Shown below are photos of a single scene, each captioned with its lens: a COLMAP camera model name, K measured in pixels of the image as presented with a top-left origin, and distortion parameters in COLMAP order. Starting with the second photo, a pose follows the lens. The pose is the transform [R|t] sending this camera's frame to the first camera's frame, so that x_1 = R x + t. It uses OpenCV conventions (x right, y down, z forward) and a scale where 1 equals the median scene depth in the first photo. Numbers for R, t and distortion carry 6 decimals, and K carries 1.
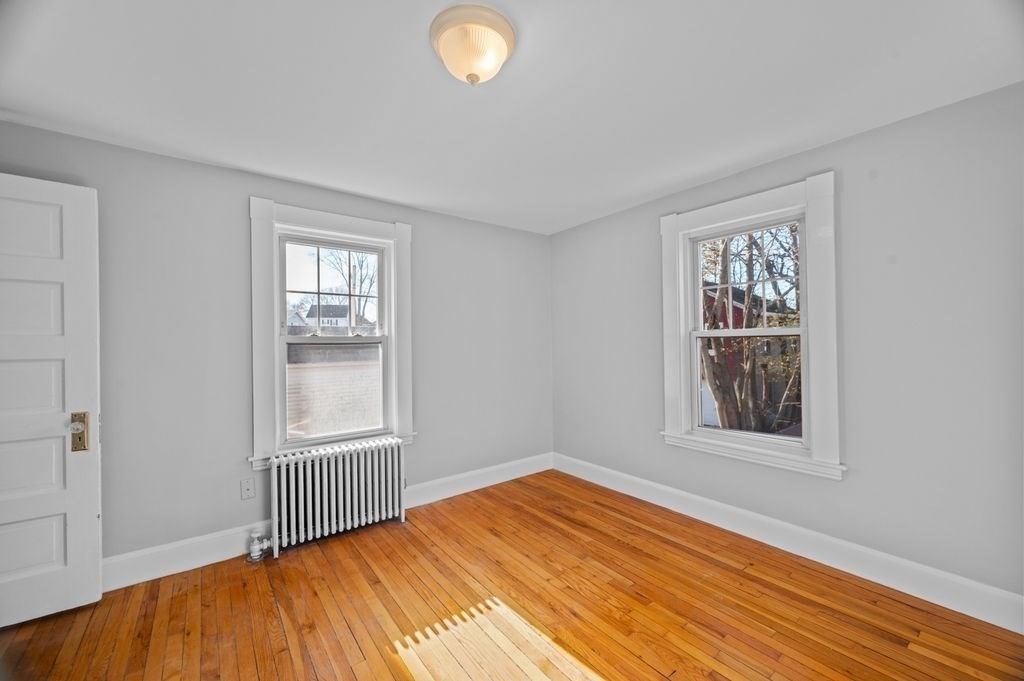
lens RADIAL K [[406.4, 0, 518.4], [0, 406.4, 341.7], [0, 0, 1]] dist [0.001192, -0.000058]
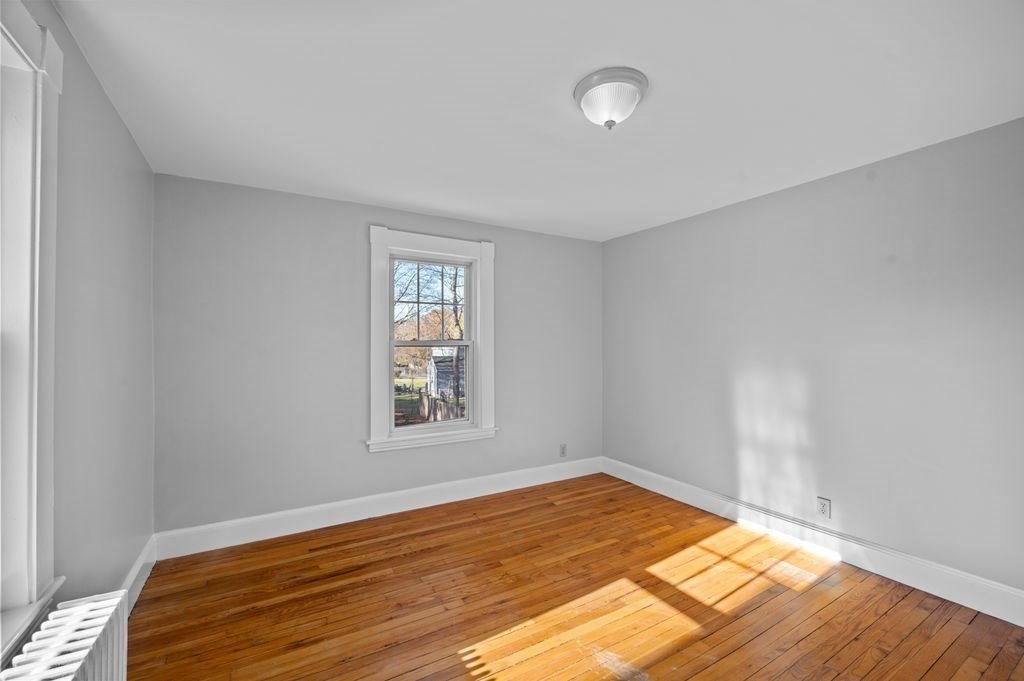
lens RADIAL K [[423.0, 0, 514.1], [0, 423.0, 336.2], [0, 0, 1]] dist [-0.004753, 0.001097]
pose [[0.126361, 0.034228, 0.991394, -0.793767], [0.001372, 0.999398, -0.034679, 0.004262], [-0.991983, 0.005743, 0.126238, 0.660518]]
